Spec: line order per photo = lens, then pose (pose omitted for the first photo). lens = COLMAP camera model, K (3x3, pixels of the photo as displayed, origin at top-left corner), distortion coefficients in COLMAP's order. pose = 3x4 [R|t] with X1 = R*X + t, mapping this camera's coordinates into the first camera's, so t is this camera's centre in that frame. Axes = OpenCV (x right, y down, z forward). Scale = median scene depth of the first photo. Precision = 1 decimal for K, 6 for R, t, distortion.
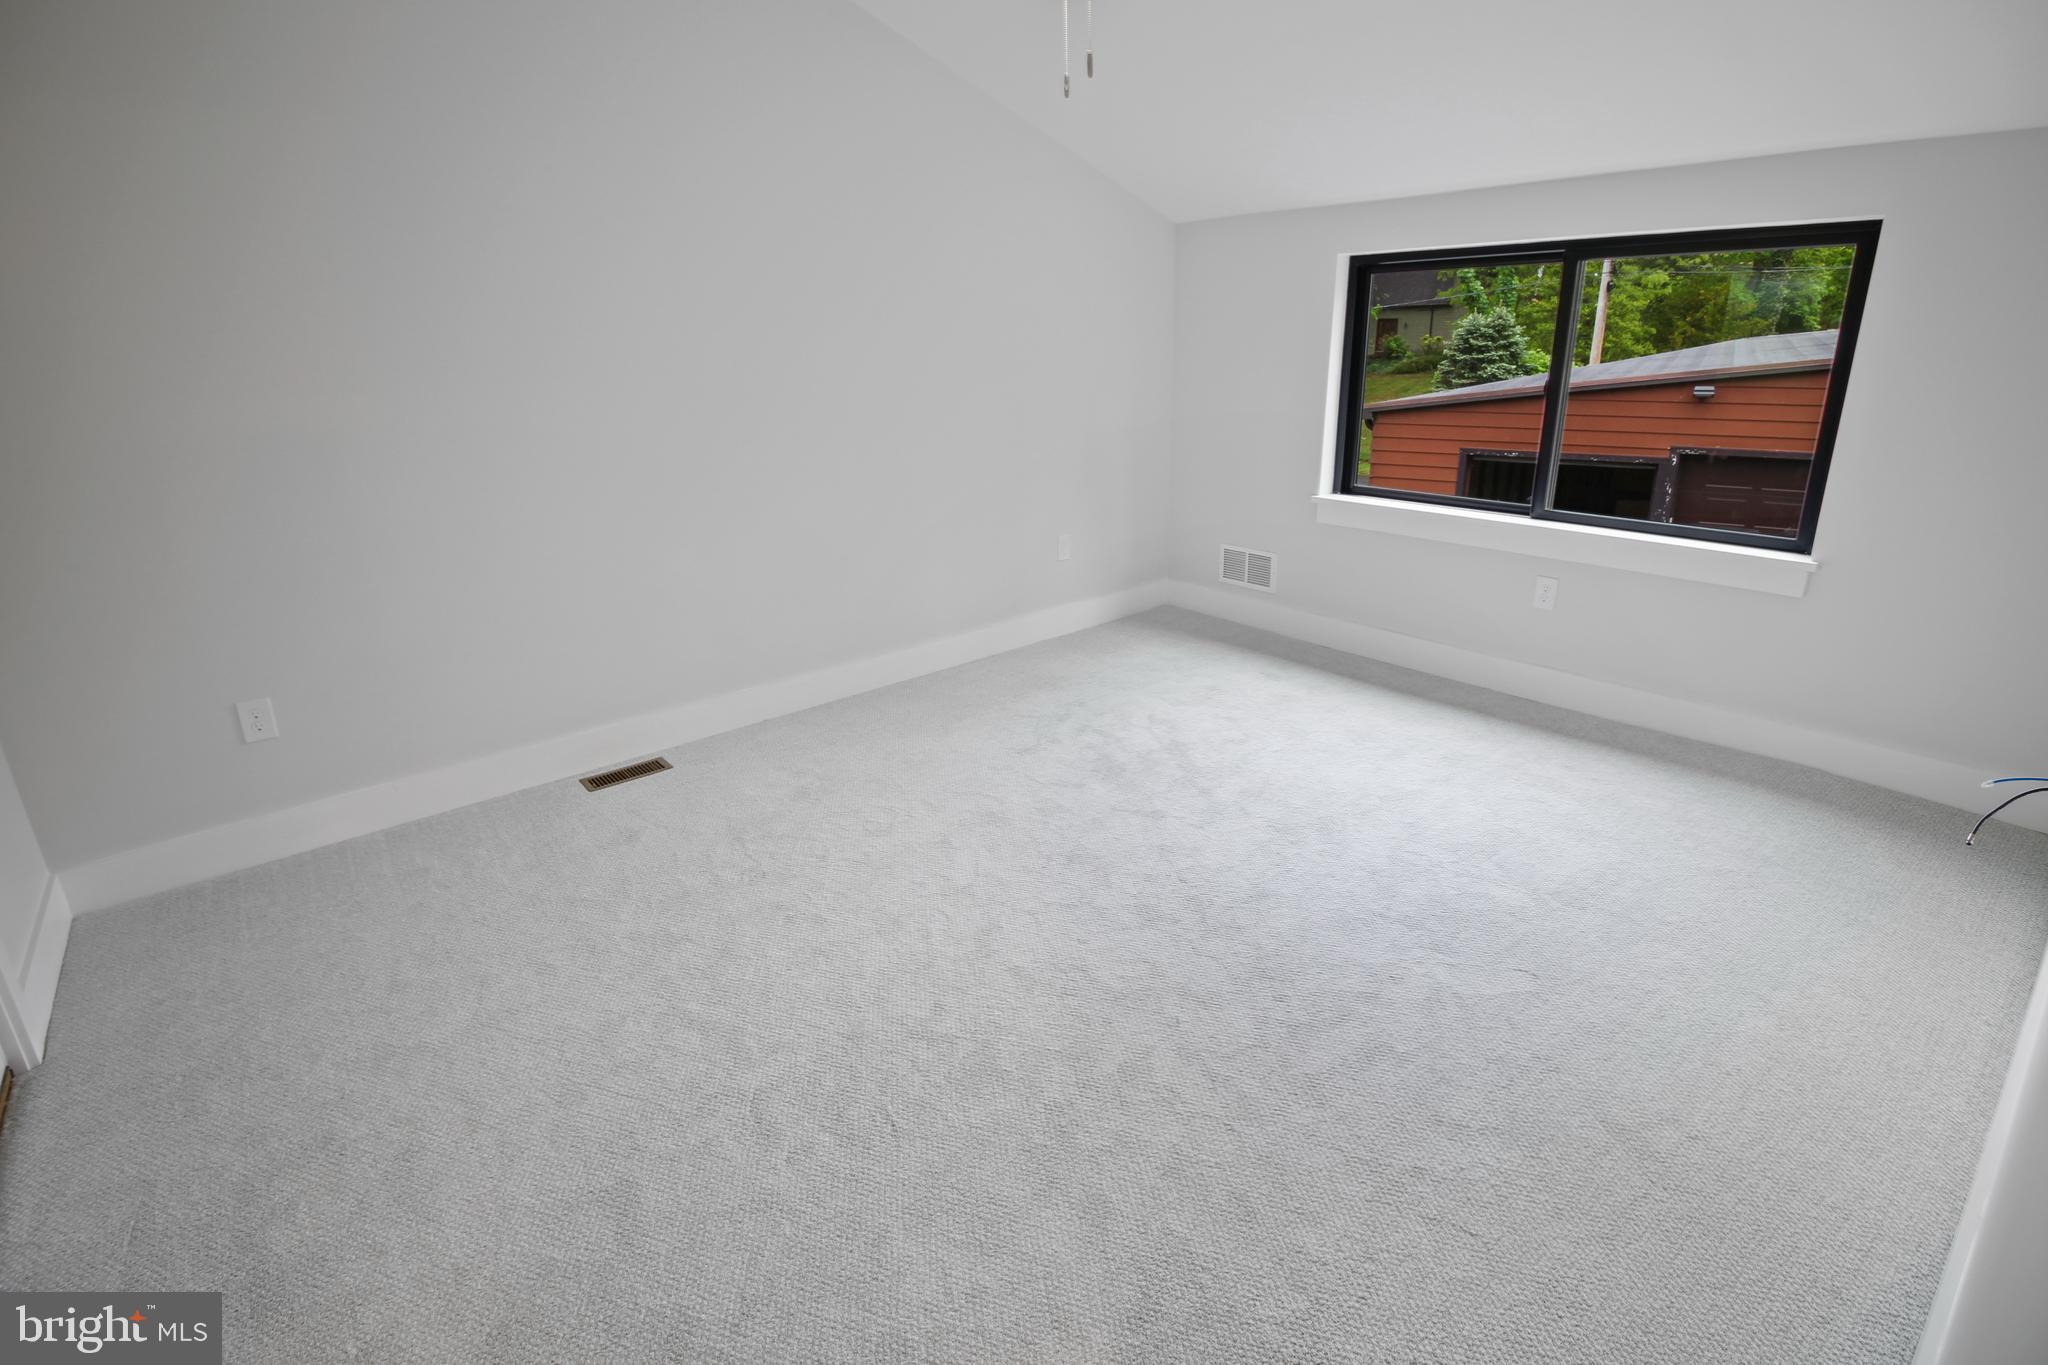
lens RADIAL K [[977.7, 0, 1024.3], [0, 977.7, 671.7], [0, 0, 1]] dist [-0.005726, -0.002433]
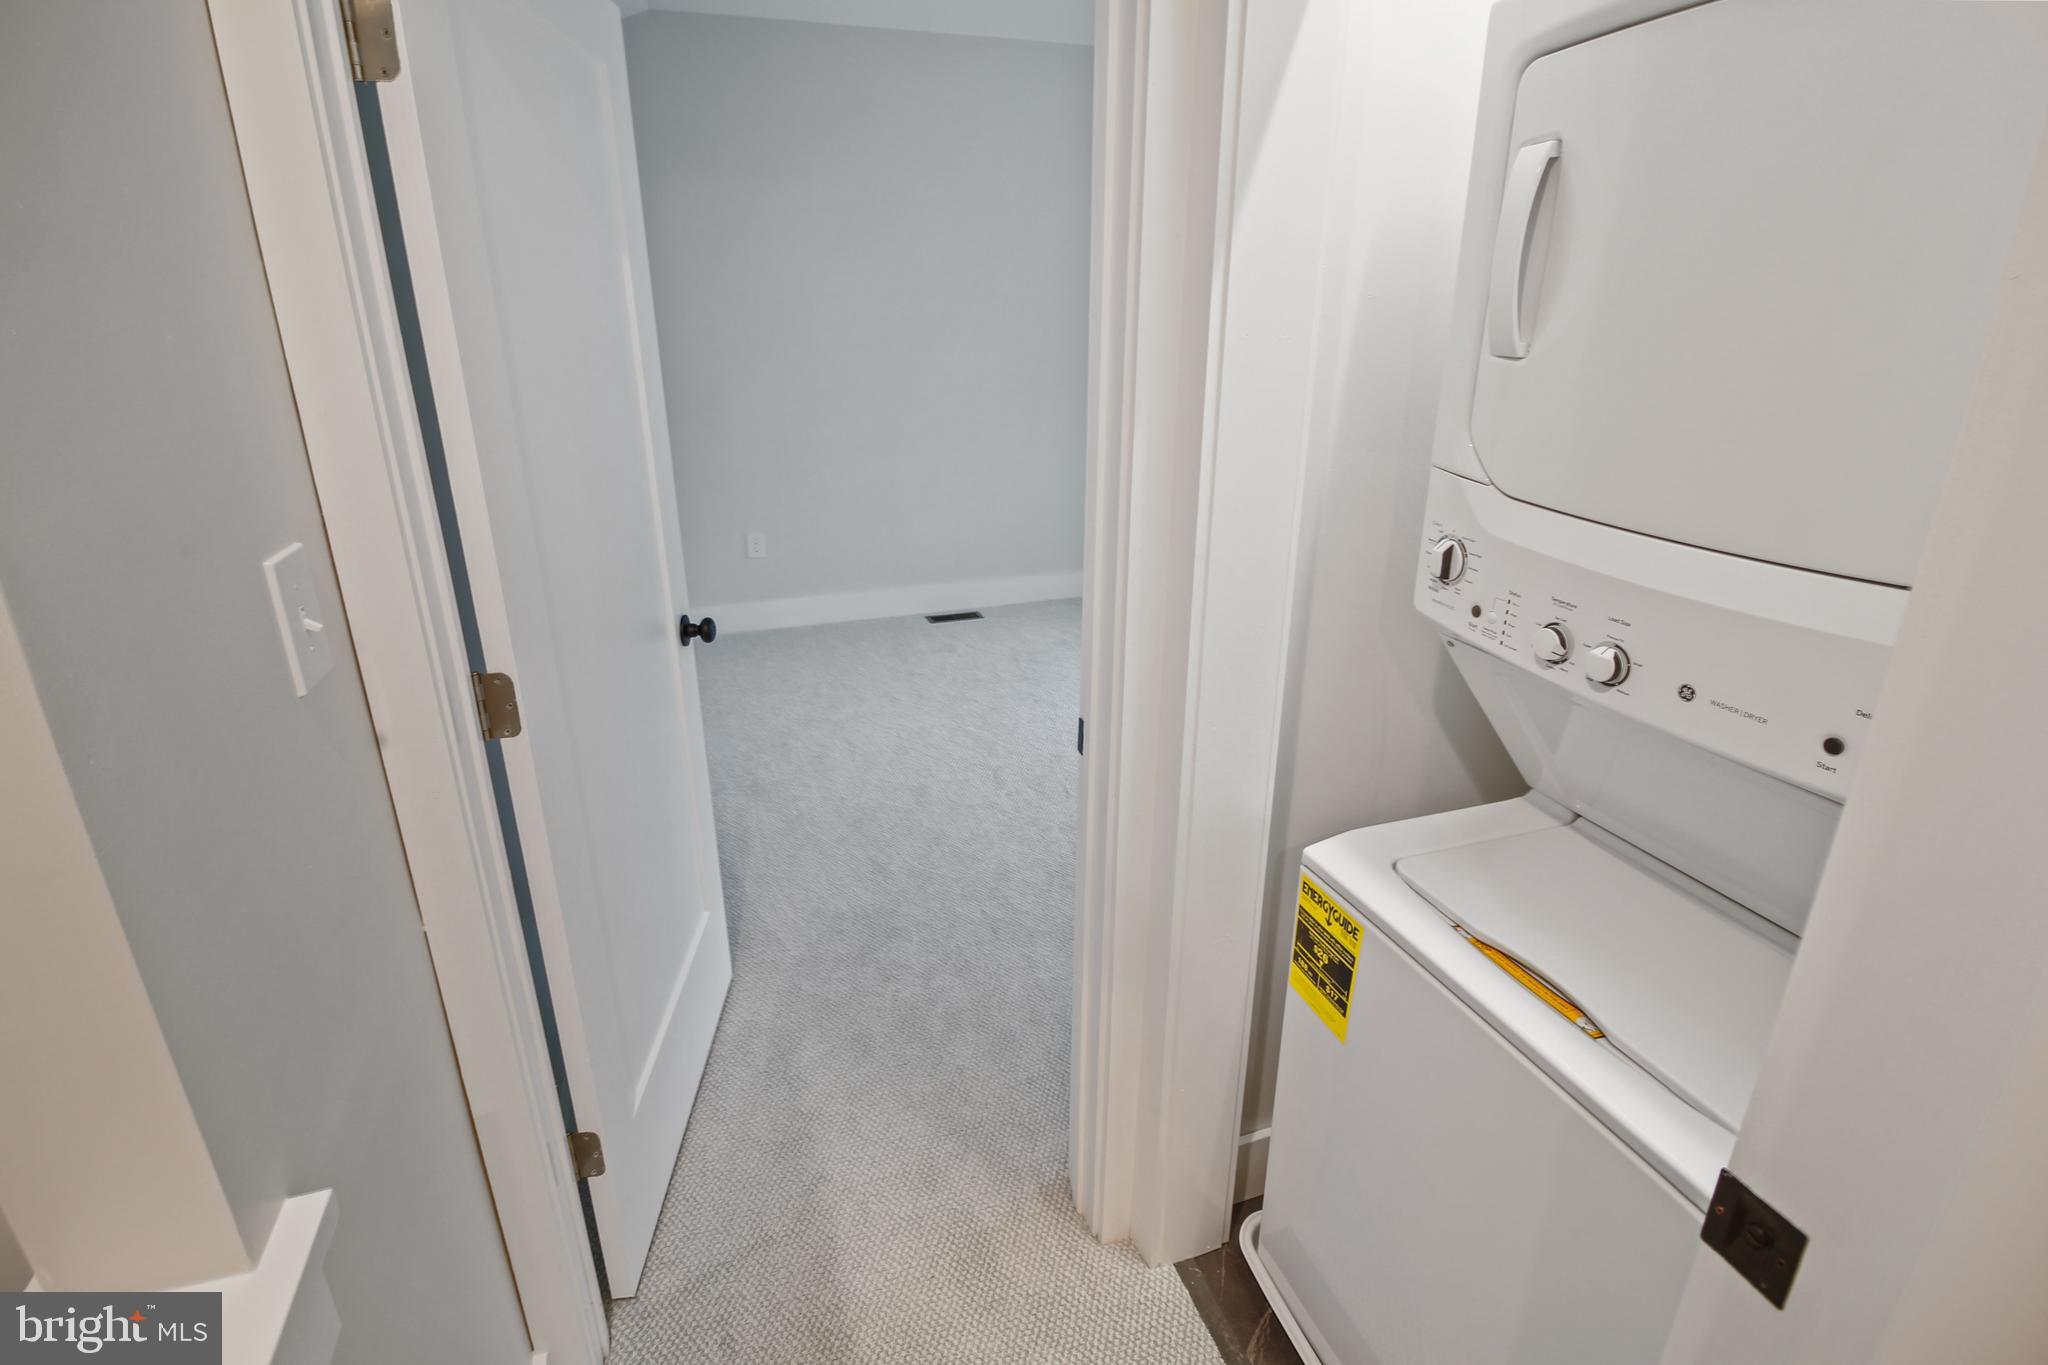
lens RADIAL K [[977.7, 0, 1029.3], [0, 977.7, 691.1], [0, 0, 1]] dist [-0.005726, -0.002433]
pose [[0.938830, 0.154897, -0.307580, 0.264834], [-0.144704, 0.987899, 0.055824, 0.171880], [0.312505, -0.007902, 0.949883, -0.573902]]
